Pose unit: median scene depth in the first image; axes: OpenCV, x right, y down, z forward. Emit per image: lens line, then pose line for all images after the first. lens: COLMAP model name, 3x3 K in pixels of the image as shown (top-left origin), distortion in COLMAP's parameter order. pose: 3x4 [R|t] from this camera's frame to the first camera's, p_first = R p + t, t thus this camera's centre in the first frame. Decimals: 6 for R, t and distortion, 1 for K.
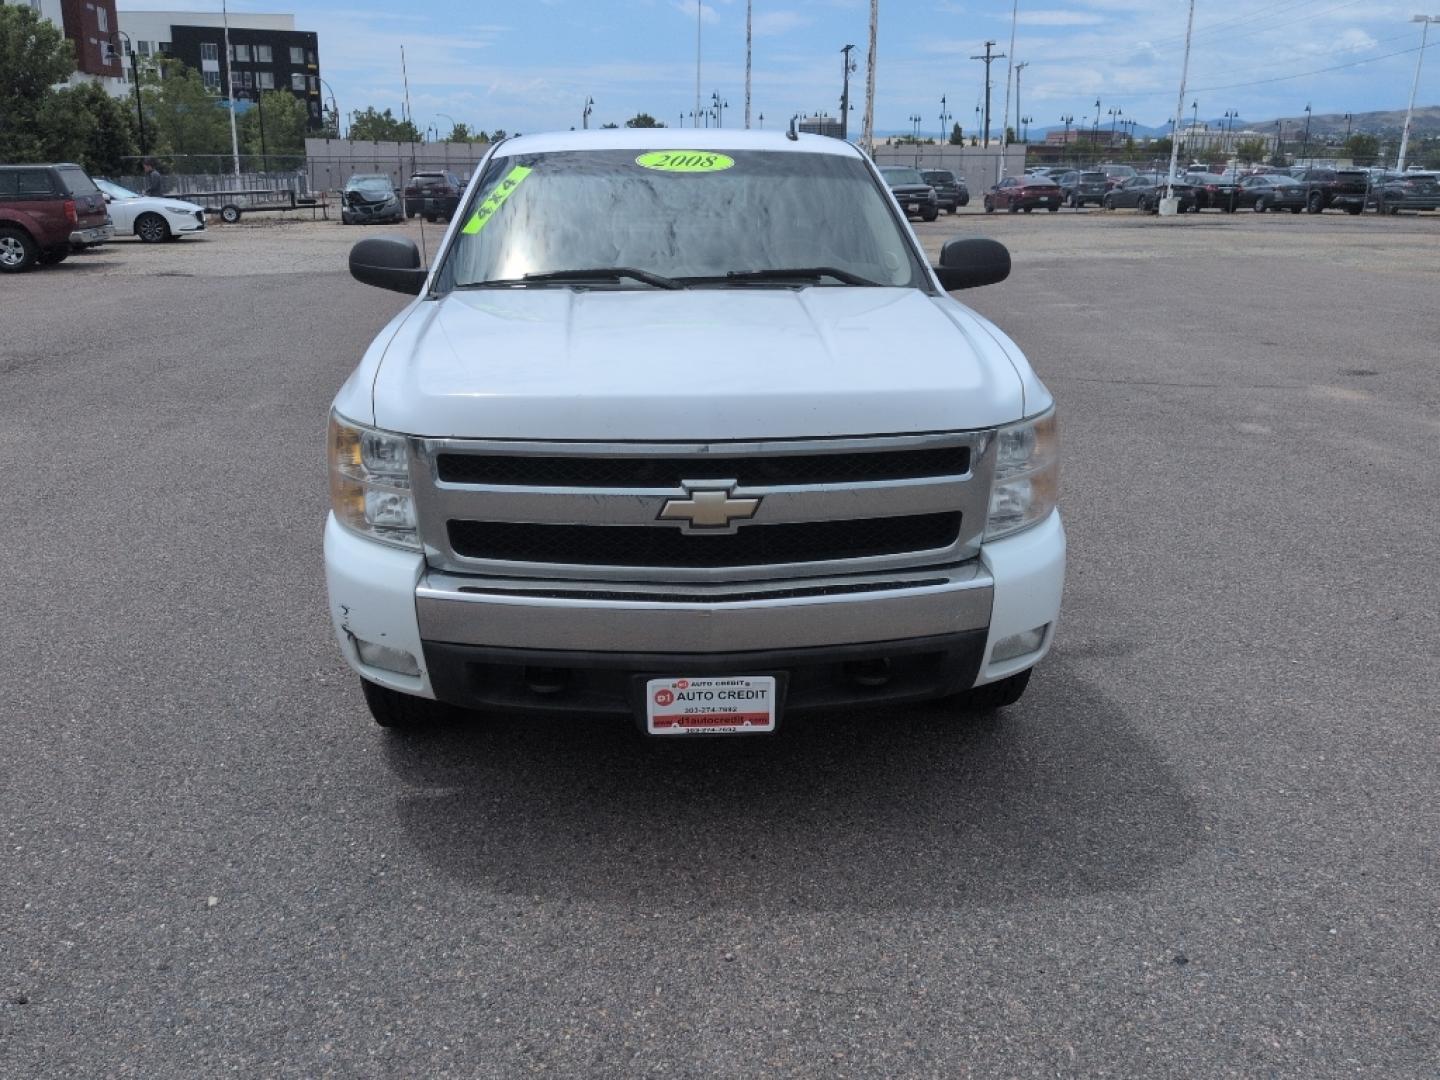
lens RADIAL K [[1225.3, 0, 723.0], [0, 1225.3, 540.6], [0, 0, 1]] dist [0.065797, -0.112828]
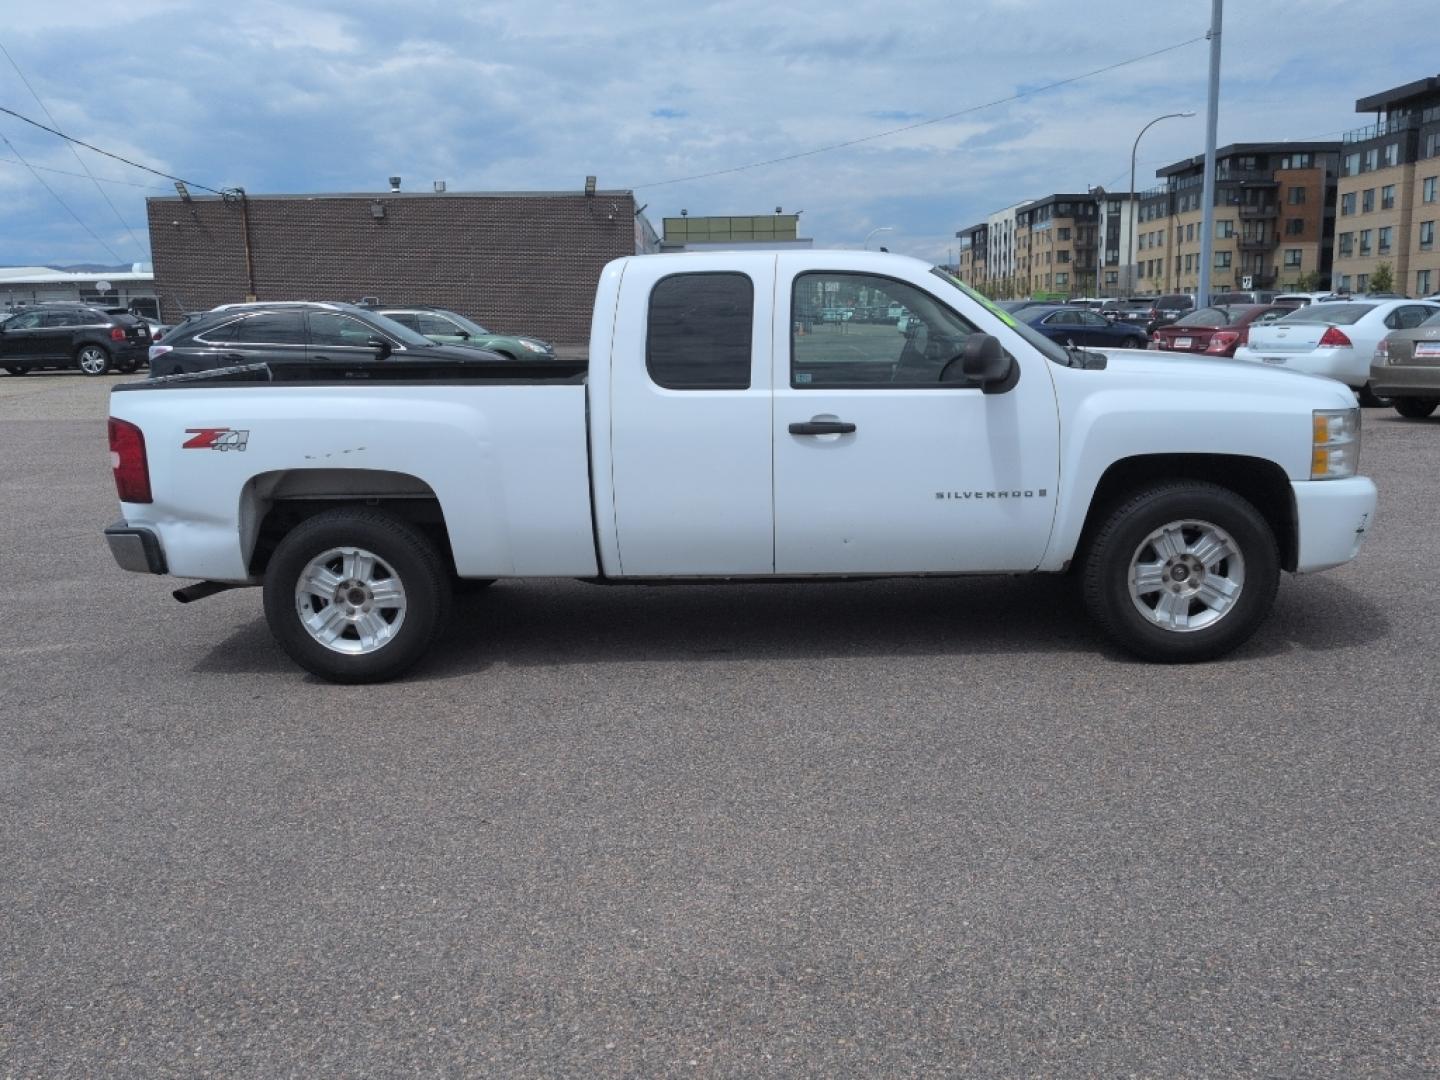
lens RADIAL K [[1225.3, 0, 714.0], [0, 1225.3, 544.1], [0, 0, 1]] dist [0.065797, -0.112828]
pose [[0.114663, -0.202062, 0.972637, -0.160857], [0.310616, 0.937295, 0.158102, -0.035500], [-0.943594, 0.283988, 0.170237, 0.120673]]
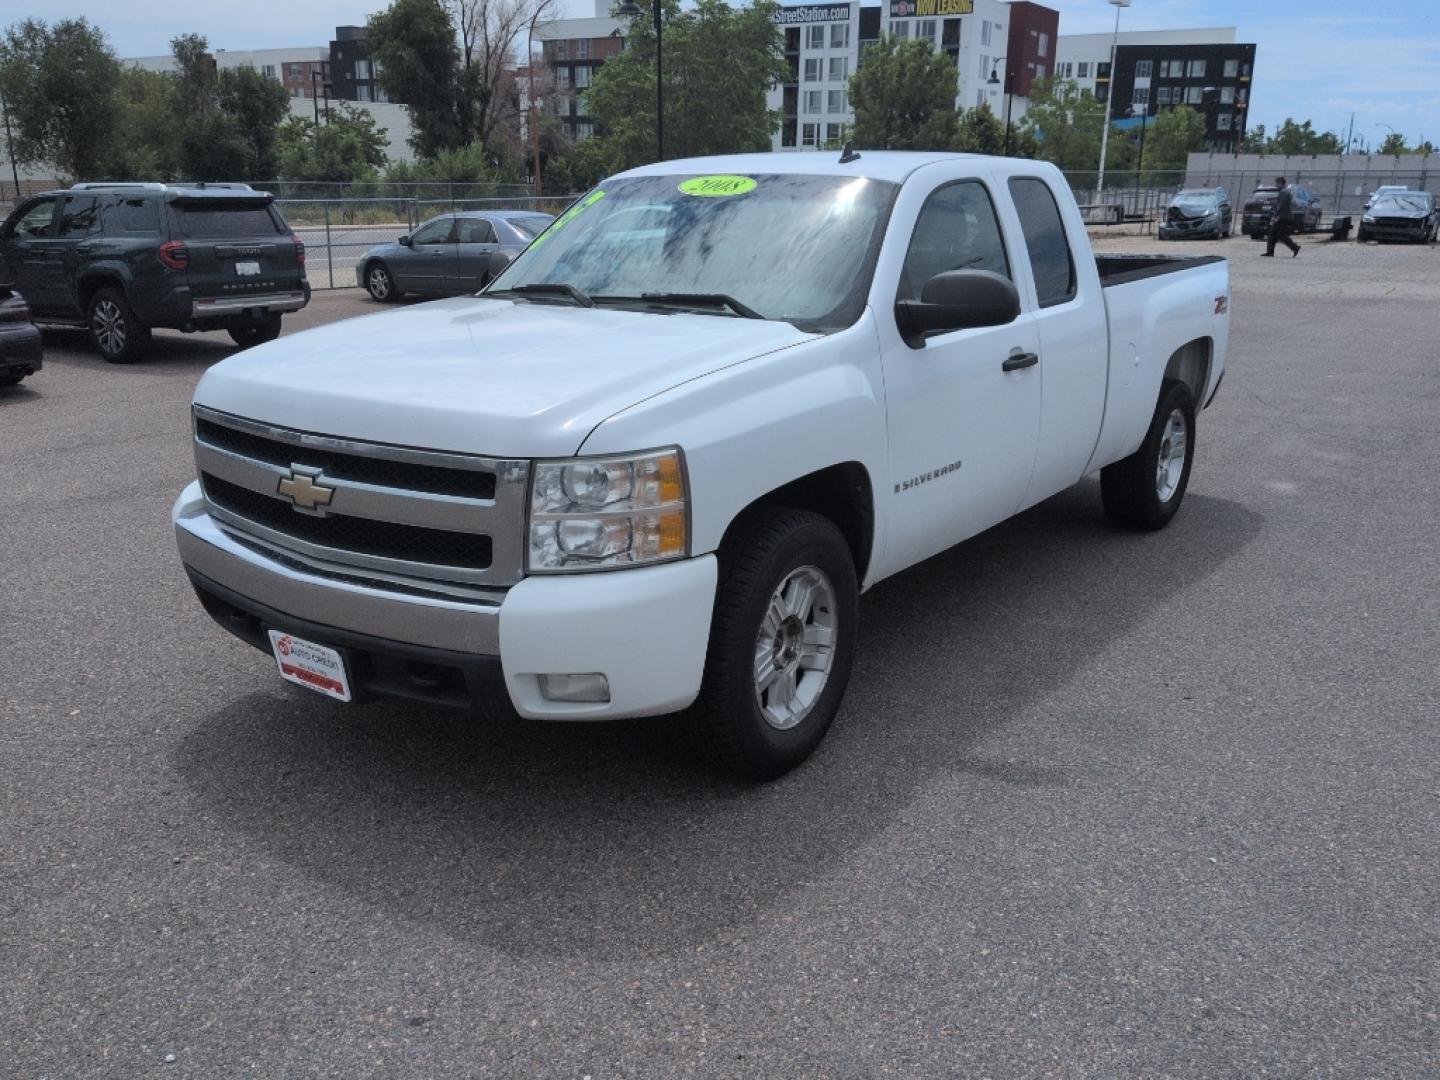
lens RADIAL K [[1225.3, 0, 721.3], [0, 1225.3, 539.8], [0, 0, 1]] dist [0.065797, -0.112828]
pose [[0.770298, 0.177442, -0.612499, 0.071983], [-0.184322, 0.981462, 0.052523, -0.008172], [0.610464, 0.072439, 0.788725, 0.024299]]
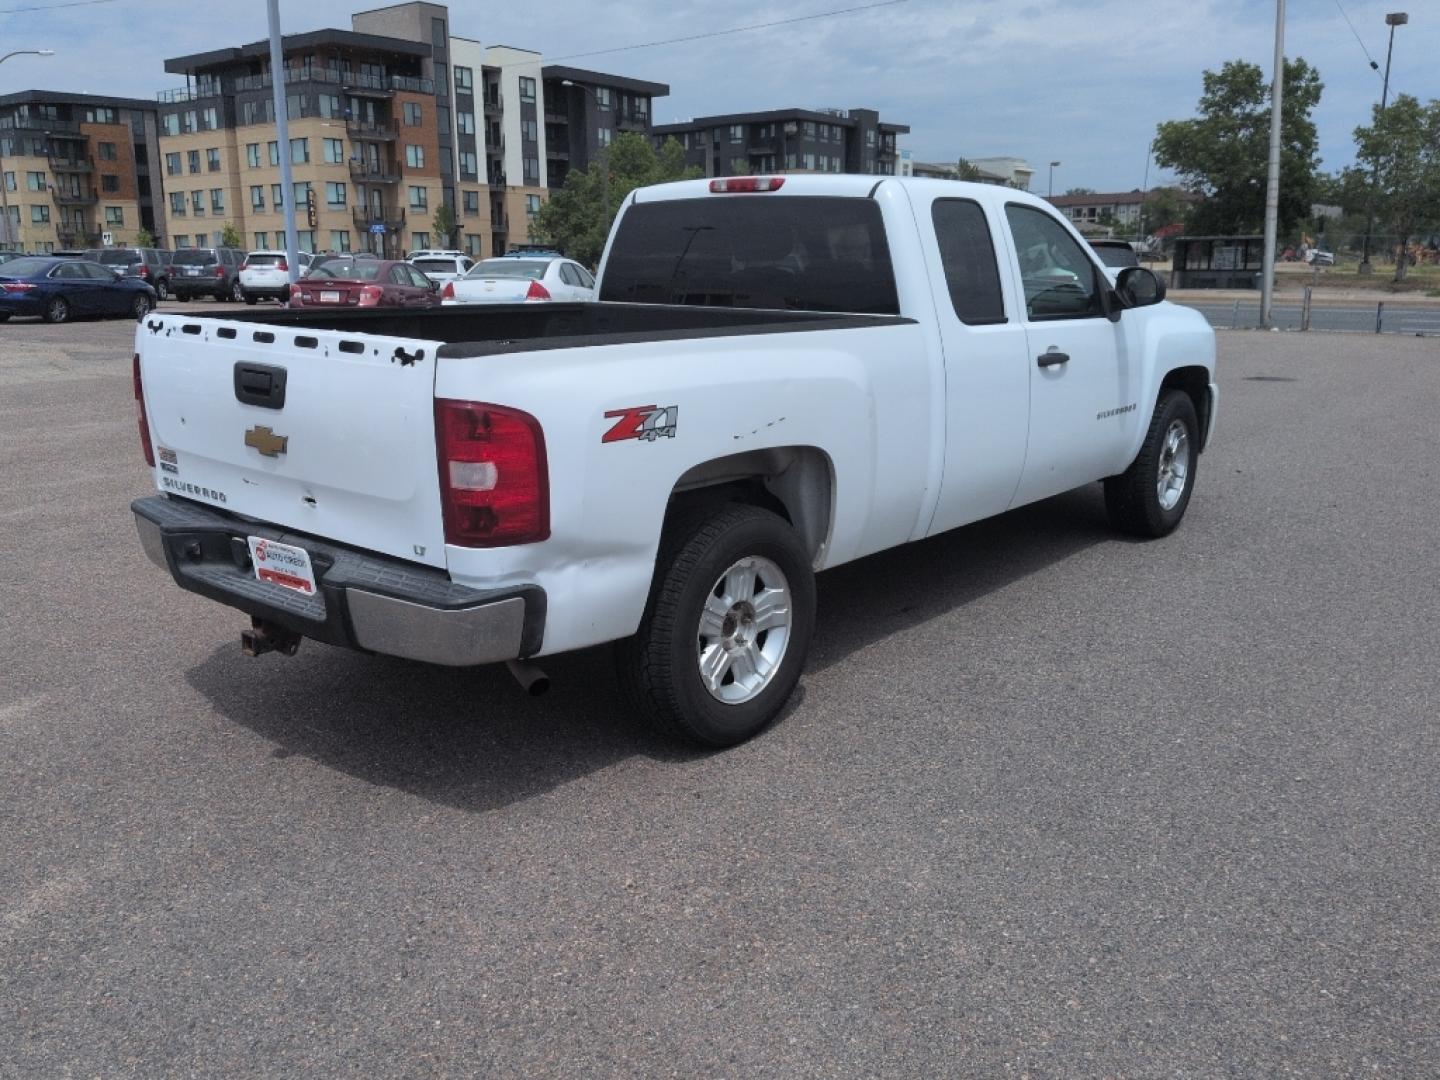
lens RADIAL K [[1225.3, 0, 711.2], [0, 1225.3, 547.1], [0, 0, 1]] dist [0.065797, -0.112828]
pose [[-0.714686, -0.173153, 0.677673, -0.097537], [0.196851, 0.879916, 0.432431, -0.070326], [-0.671173, 0.442454, -0.594779, 0.242885]]
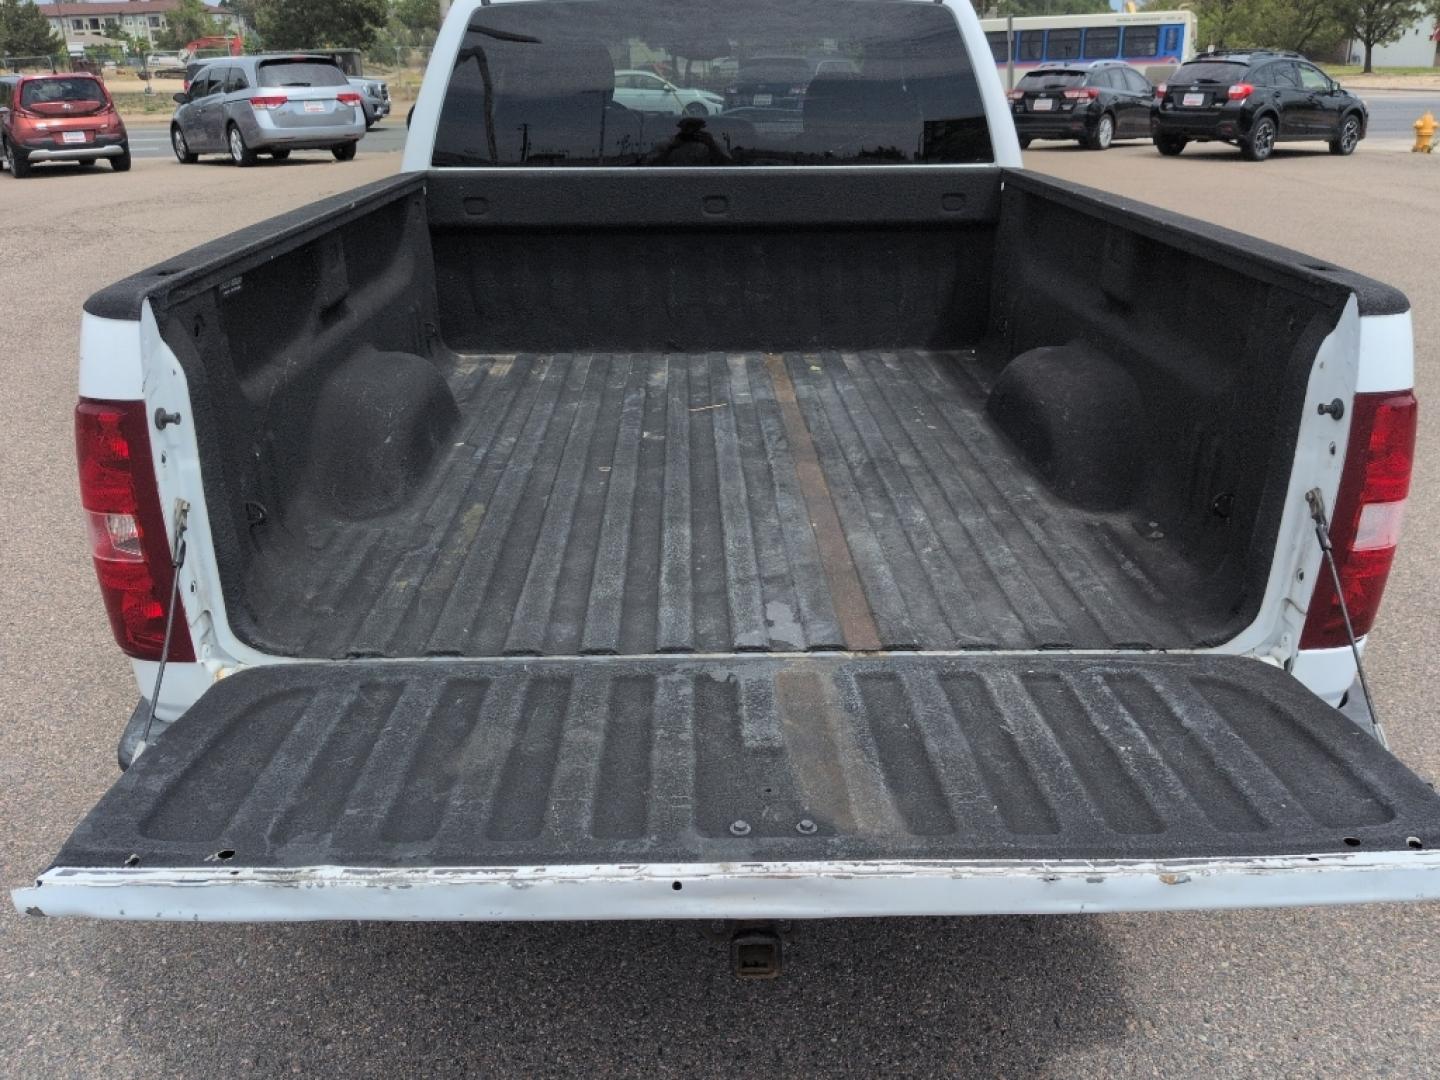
lens RADIAL K [[1225.3, 0, 718.5], [0, 1225.3, 542.7], [0, 0, 1]] dist [0.065797, -0.112828]
pose [[-0.999151, -0.011144, 0.039674, -0.010885], [0.015907, 0.783830, 0.620772, -0.070390], [-0.038016, 0.620876, -0.782987, 0.239981]]
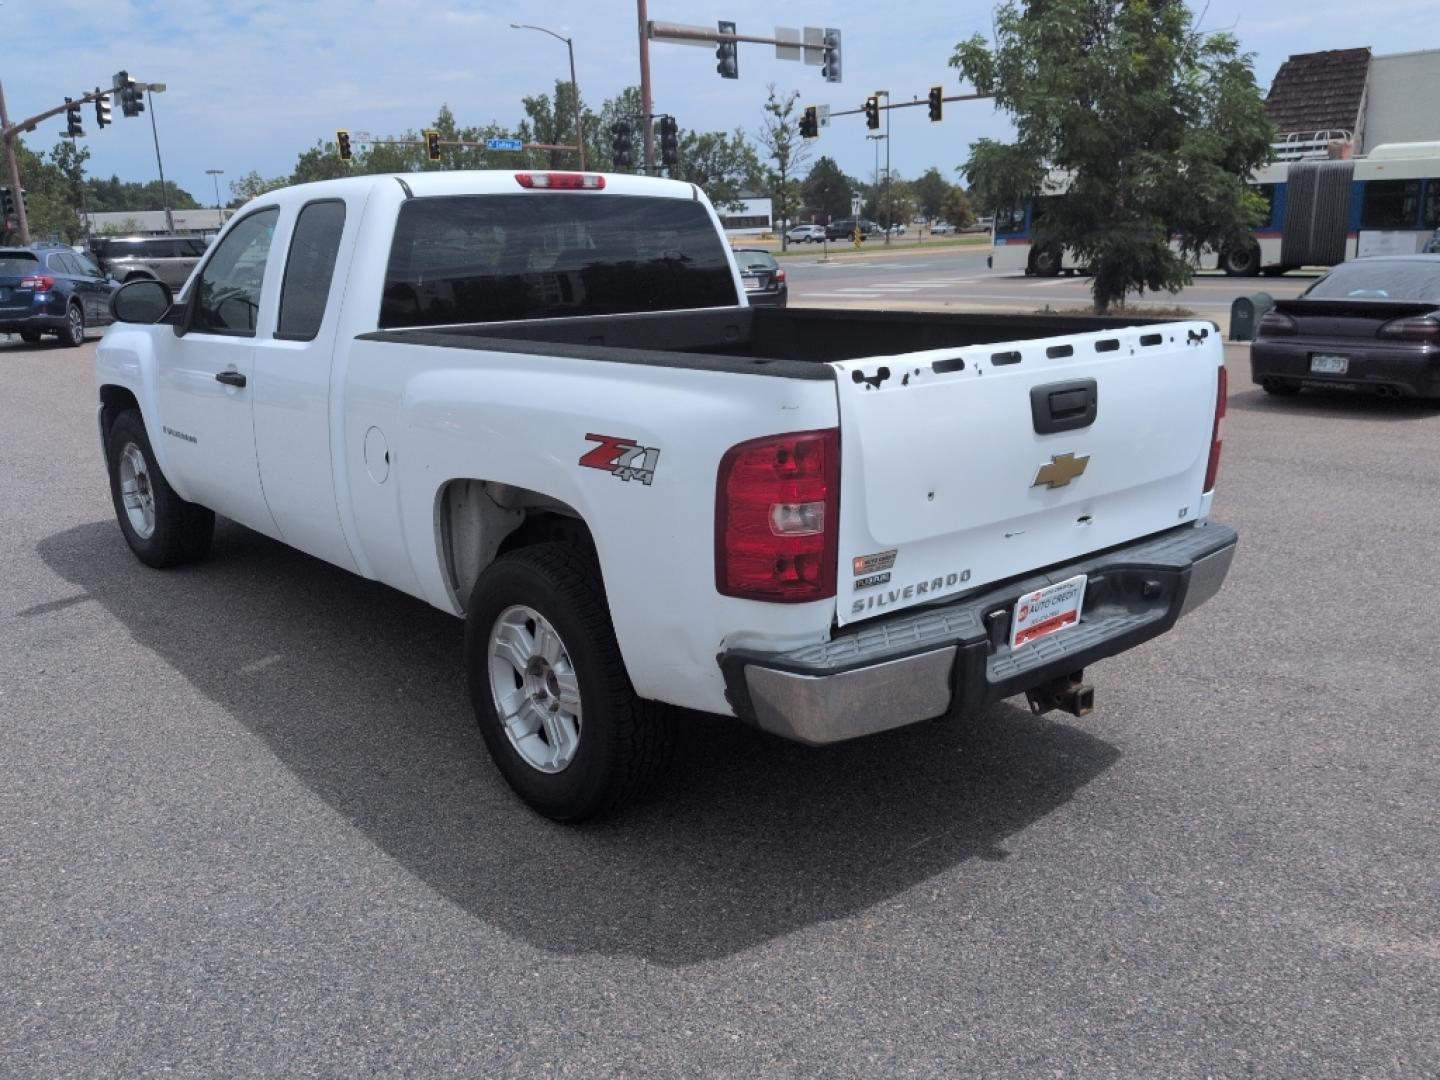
lens RADIAL K [[1225.3, 0, 722.0], [0, 1225.3, 546.6], [0, 0, 1]] dist [0.065797, -0.112828]
pose [[-0.801936, 0.163119, -0.574710, 0.053537], [-0.152868, 0.873945, 0.461359, -0.073198], [0.577521, 0.457835, -0.675912, 0.250479]]
